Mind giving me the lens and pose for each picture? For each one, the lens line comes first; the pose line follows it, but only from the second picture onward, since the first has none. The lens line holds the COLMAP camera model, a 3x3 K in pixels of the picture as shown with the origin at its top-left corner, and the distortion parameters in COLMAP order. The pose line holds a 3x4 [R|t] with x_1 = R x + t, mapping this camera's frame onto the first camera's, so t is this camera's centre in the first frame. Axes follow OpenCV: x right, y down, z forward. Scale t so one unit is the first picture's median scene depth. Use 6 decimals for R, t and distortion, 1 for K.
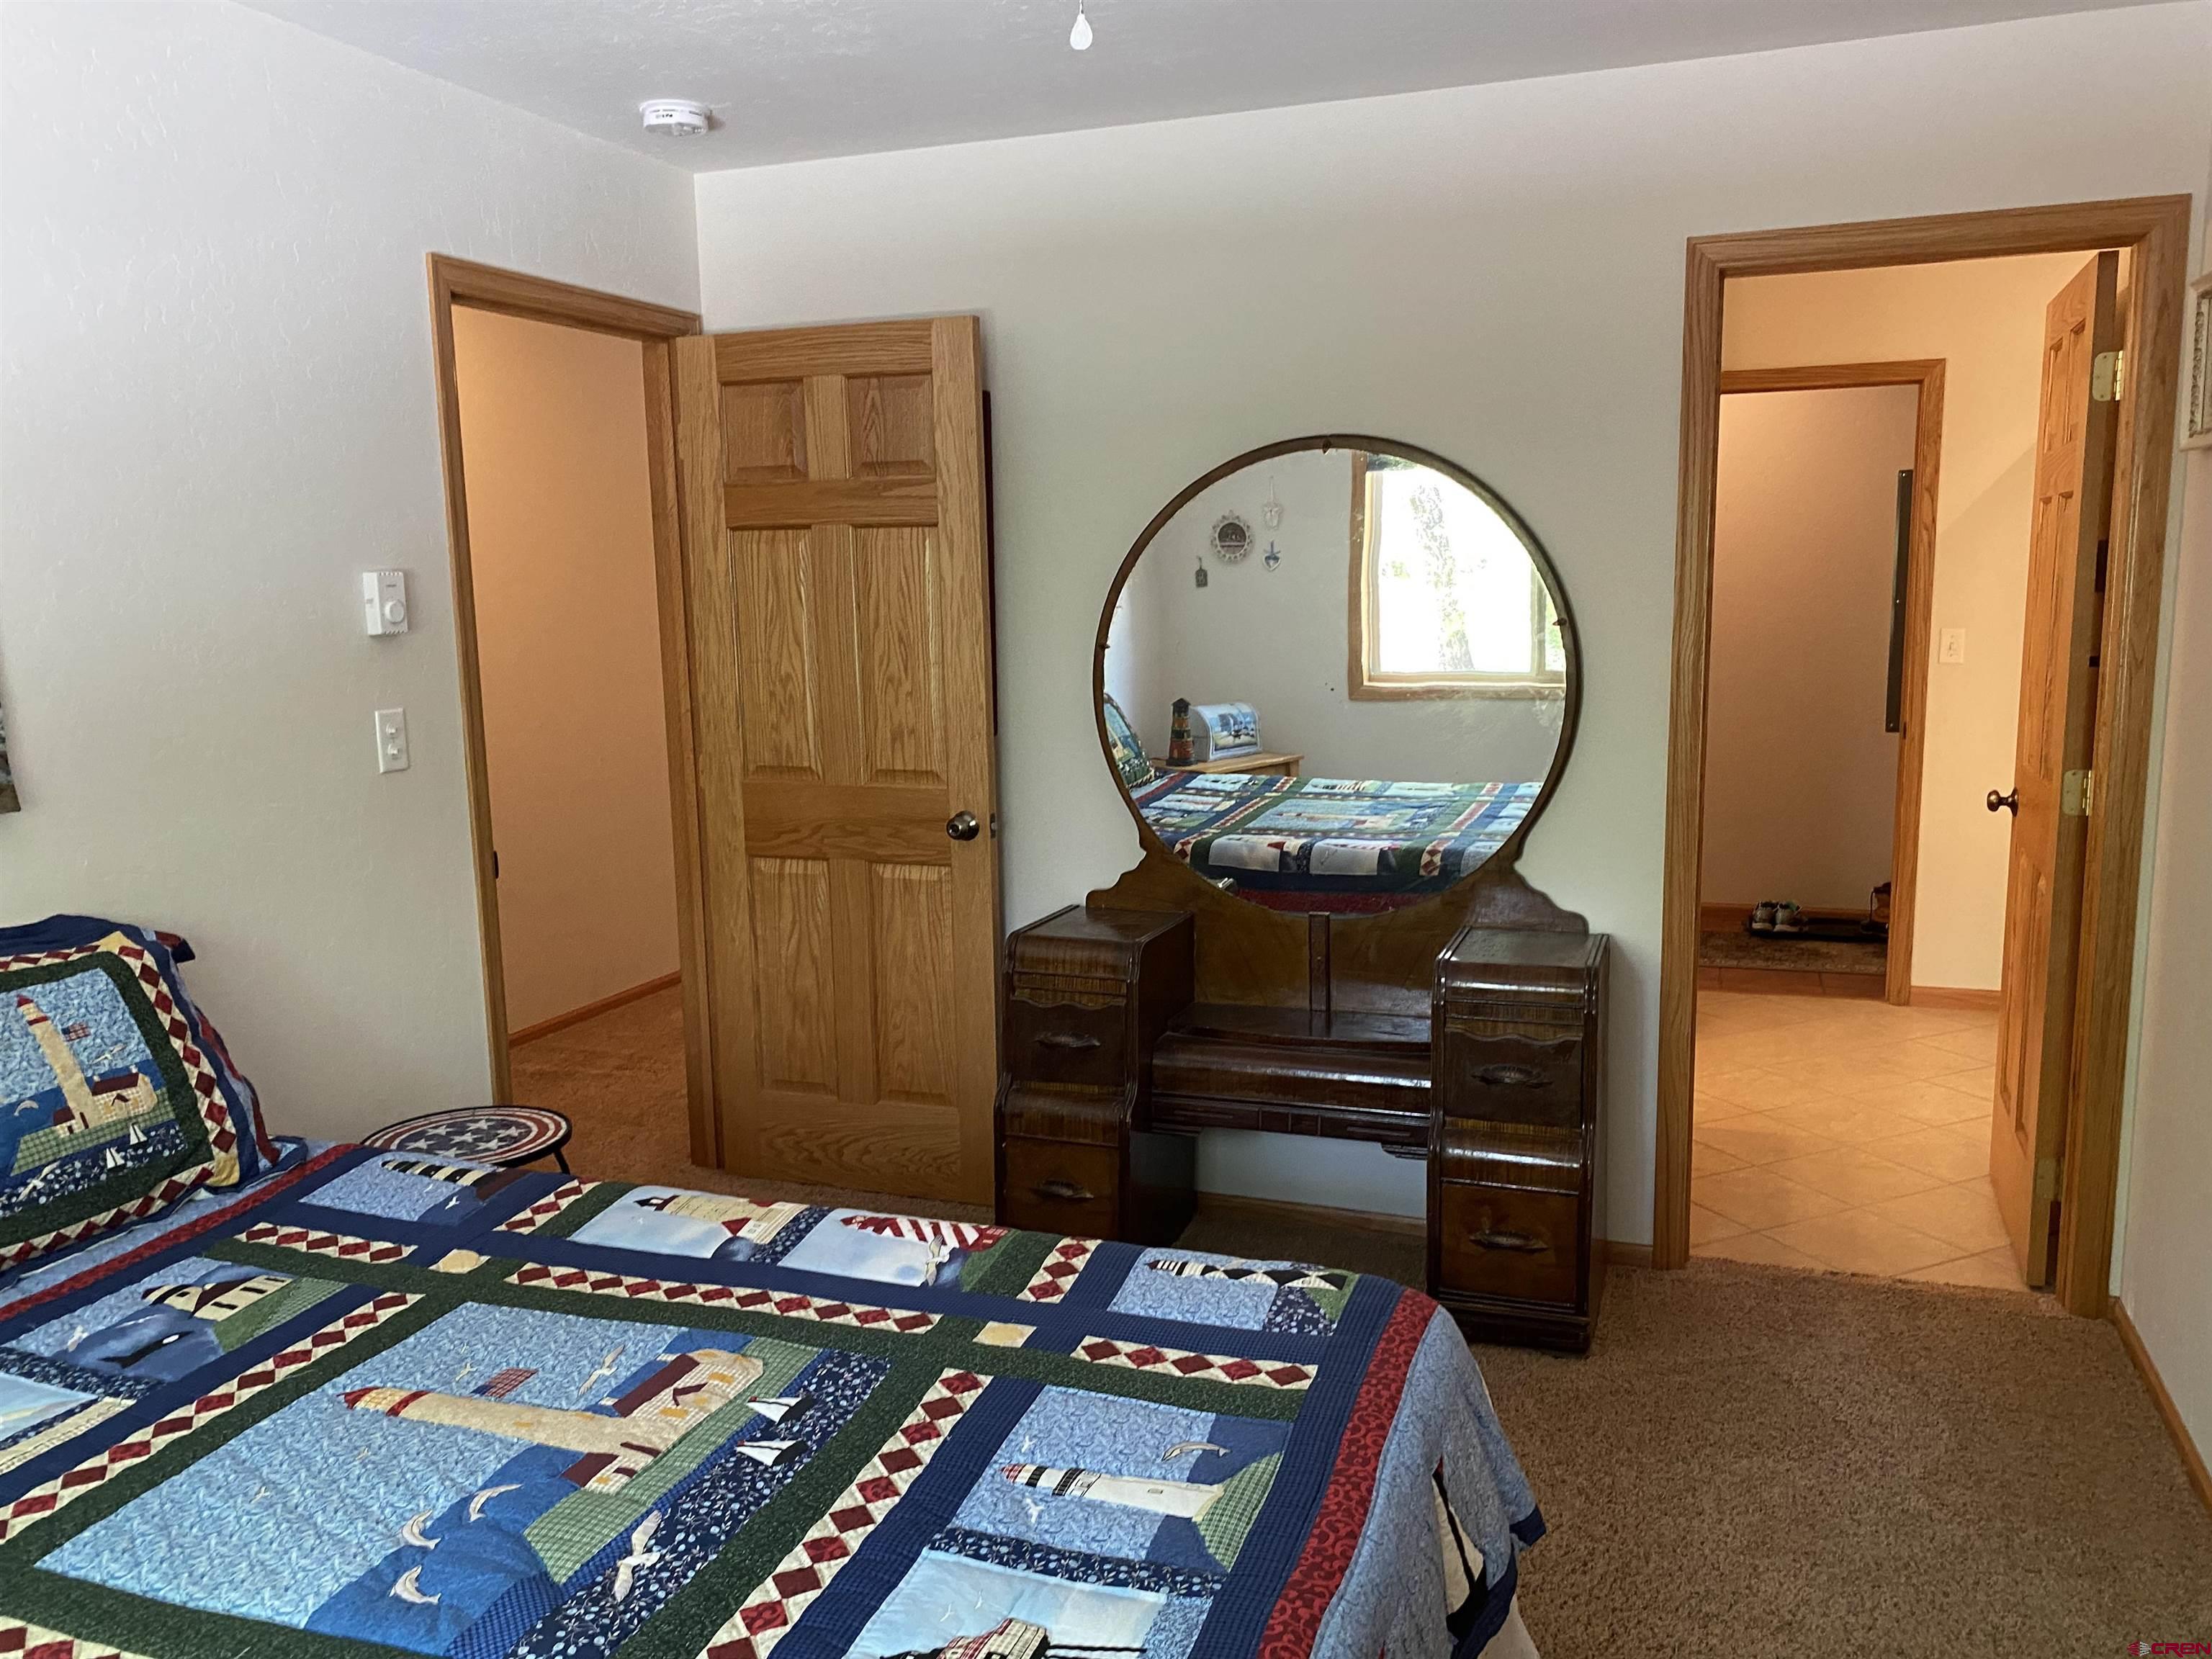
lens RADIAL K [[1696.2, 0, 1118.1], [0, 1696.2, 834.8], [0, 0, 1]] dist [0.108151, -0.150684]
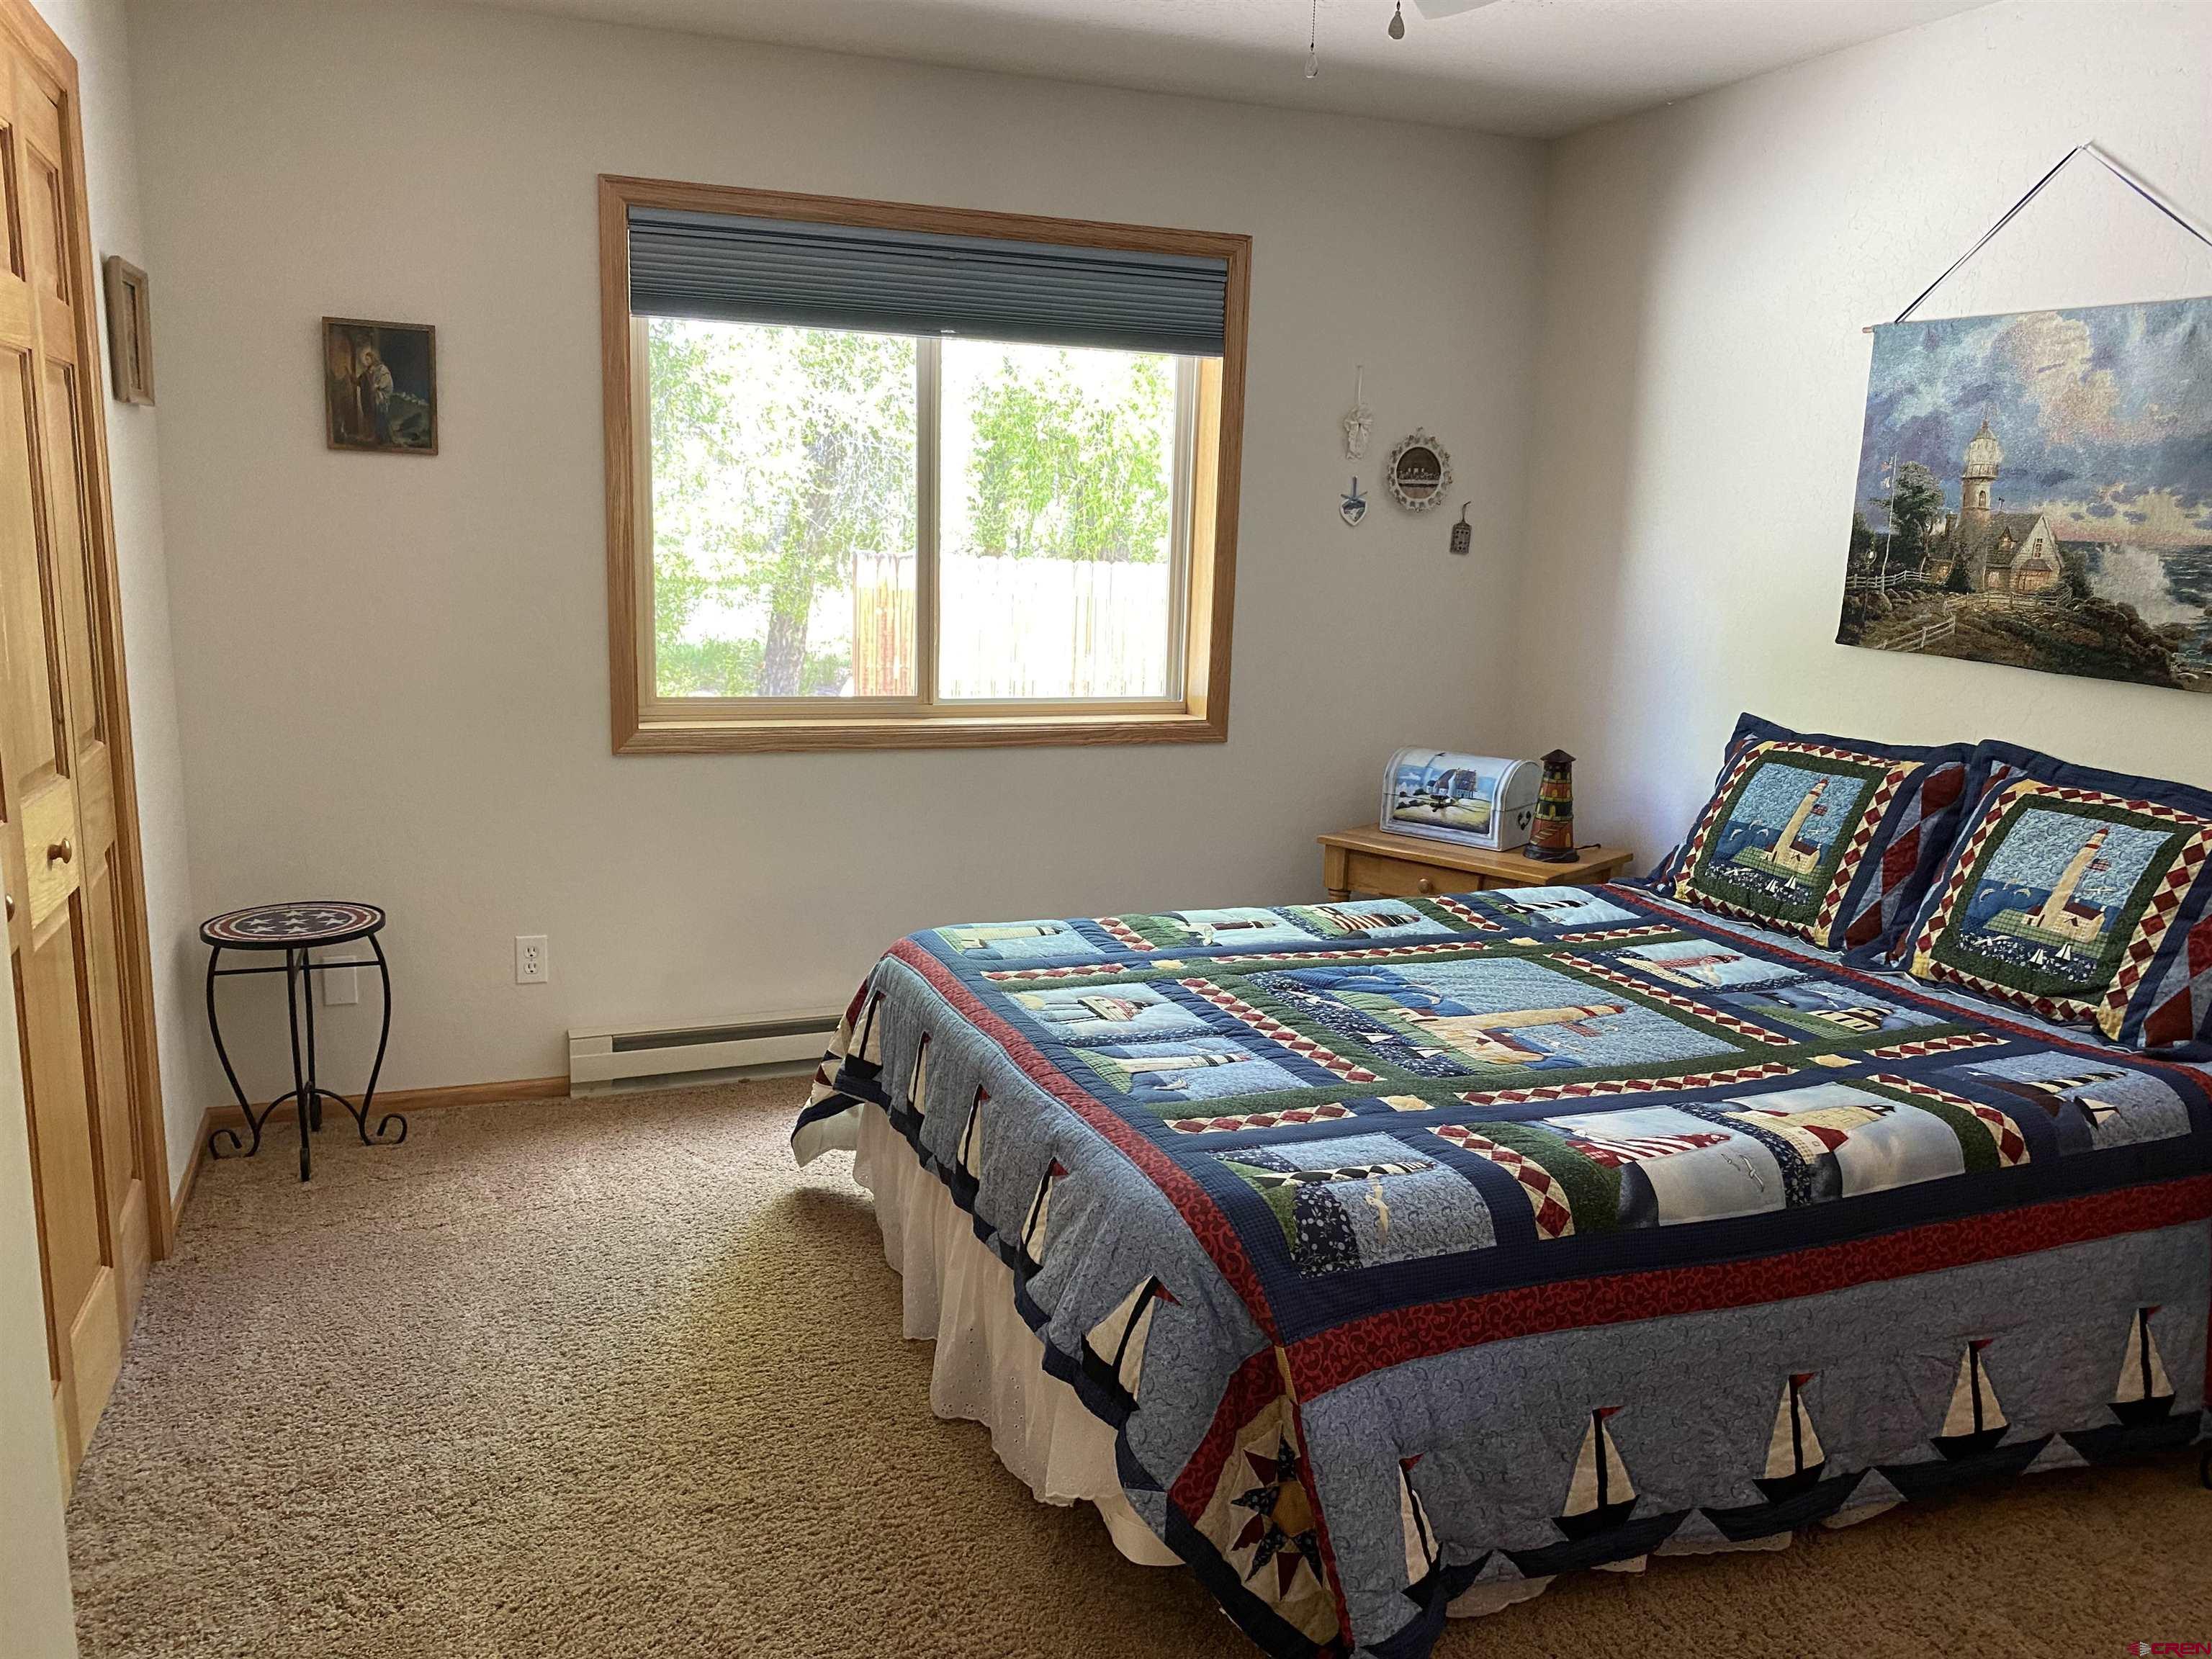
lens RADIAL K [[1696.2, 0, 1118.1], [0, 1696.2, 834.8], [0, 0, 1]] dist [0.108151, -0.150684]
pose [[-0.745703, 0.119490, -0.655477, 0.772716], [-0.115061, 0.945912, 0.303333, -0.212648], [0.656269, 0.301616, -0.691621, 1.470691]]
